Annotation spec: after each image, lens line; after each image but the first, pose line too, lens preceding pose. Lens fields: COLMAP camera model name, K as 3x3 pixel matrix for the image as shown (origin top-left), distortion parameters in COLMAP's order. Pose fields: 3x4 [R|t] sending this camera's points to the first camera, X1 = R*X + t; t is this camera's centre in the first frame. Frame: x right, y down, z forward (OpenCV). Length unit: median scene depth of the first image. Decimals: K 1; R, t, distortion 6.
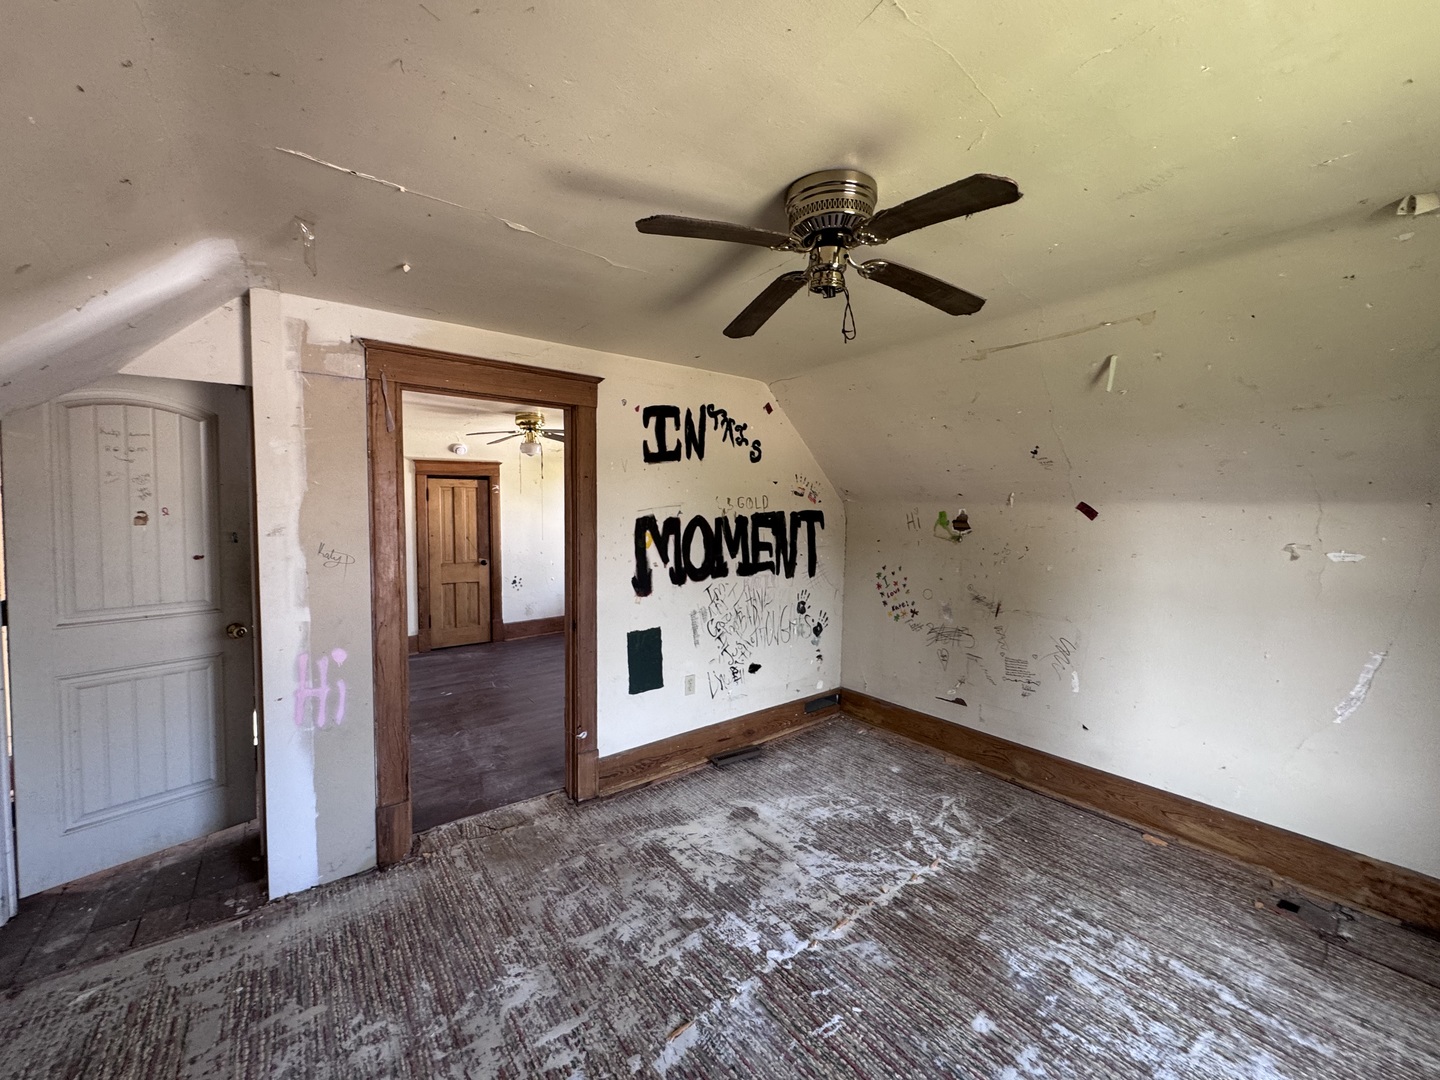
lens RADIAL K [[575.4, 0, 720.0], [0, 575.4, 537.8], [0, 0, 1]] dist [-0.002237, 0.000048]
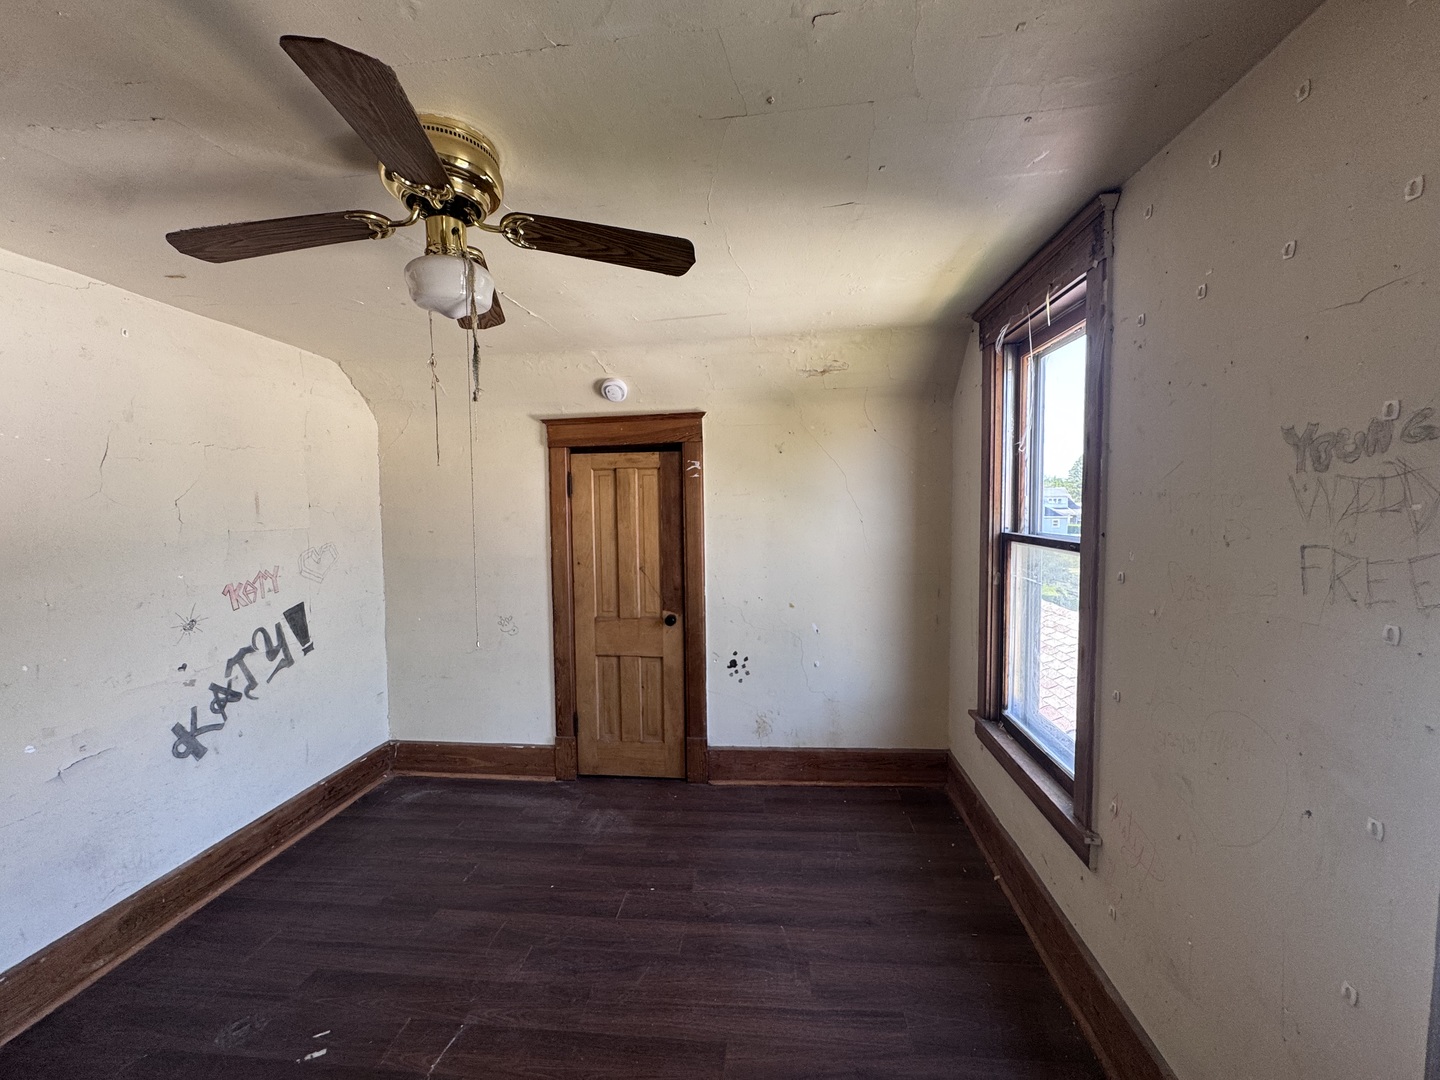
lens RADIAL K [[575.4, 0, 720.0], [0, 575.4, 537.8], [0, 0, 1]] dist [-0.002237, 0.000048]
pose [[0.732212, 0.033871, -0.680235, -0.048608], [-0.017641, 0.999371, 0.030772, -0.043566], [0.680849, -0.010531, 0.732348, 0.676769]]
